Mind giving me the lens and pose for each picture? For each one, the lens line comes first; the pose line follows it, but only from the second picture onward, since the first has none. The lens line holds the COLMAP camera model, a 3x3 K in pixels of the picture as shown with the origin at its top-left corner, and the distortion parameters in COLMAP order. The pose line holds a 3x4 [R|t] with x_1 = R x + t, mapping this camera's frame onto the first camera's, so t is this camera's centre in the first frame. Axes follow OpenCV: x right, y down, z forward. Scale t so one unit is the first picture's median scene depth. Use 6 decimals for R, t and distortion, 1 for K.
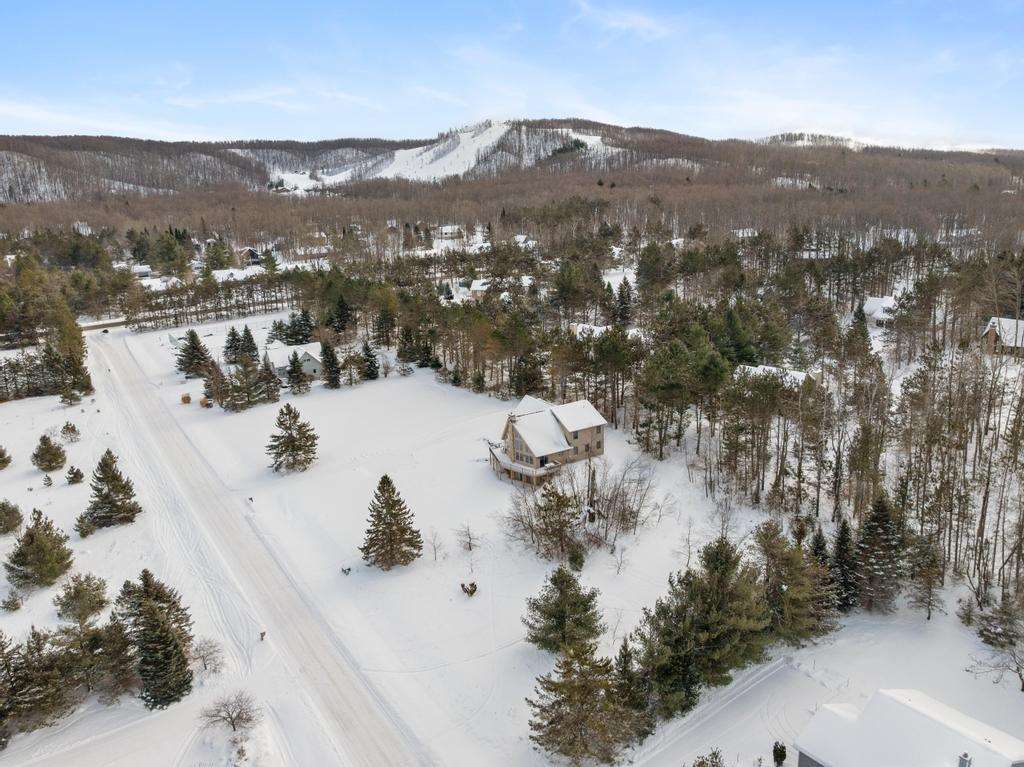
lens RADIAL K [[710.5, 0, 512.7], [0, 710.5, 378.3], [0, 0, 1]] dist [-0.021067, -0.001742]
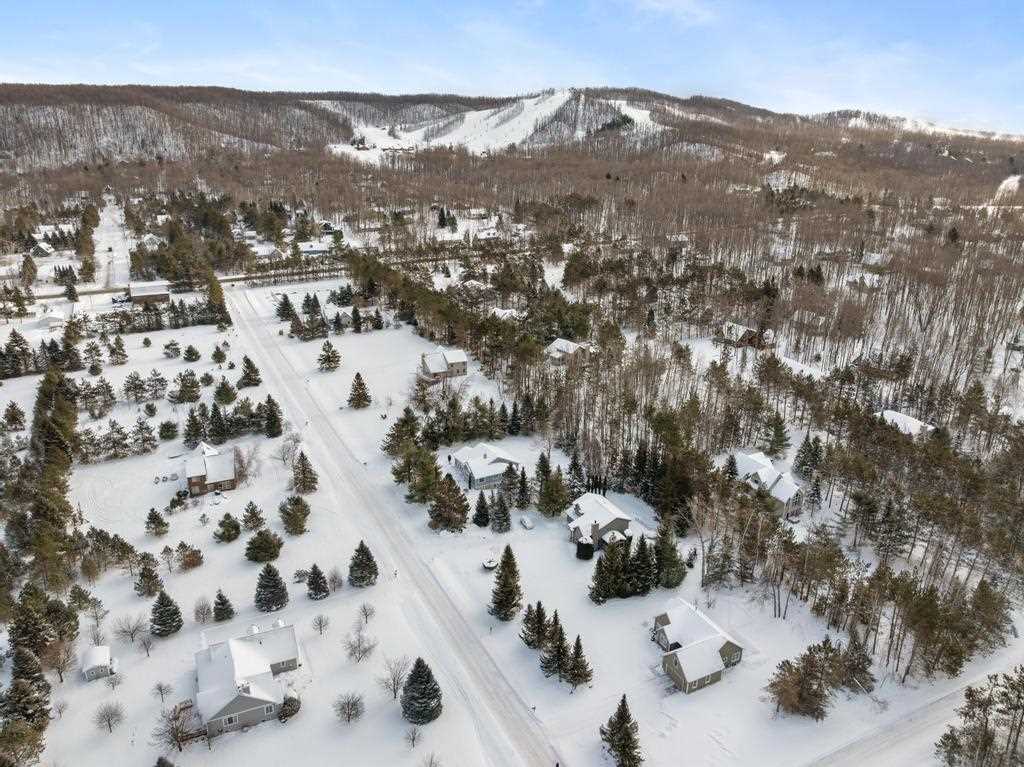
lens RADIAL K [[710.5, 0, 511.9], [0, 710.5, 386.8], [0, 0, 1]] dist [-0.021067, -0.001742]
pose [[0.991380, 0.085589, -0.099193, 0.308371], [-0.076222, 0.992588, 0.094658, -0.046693], [0.106560, -0.086281, 0.990556, -0.723156]]
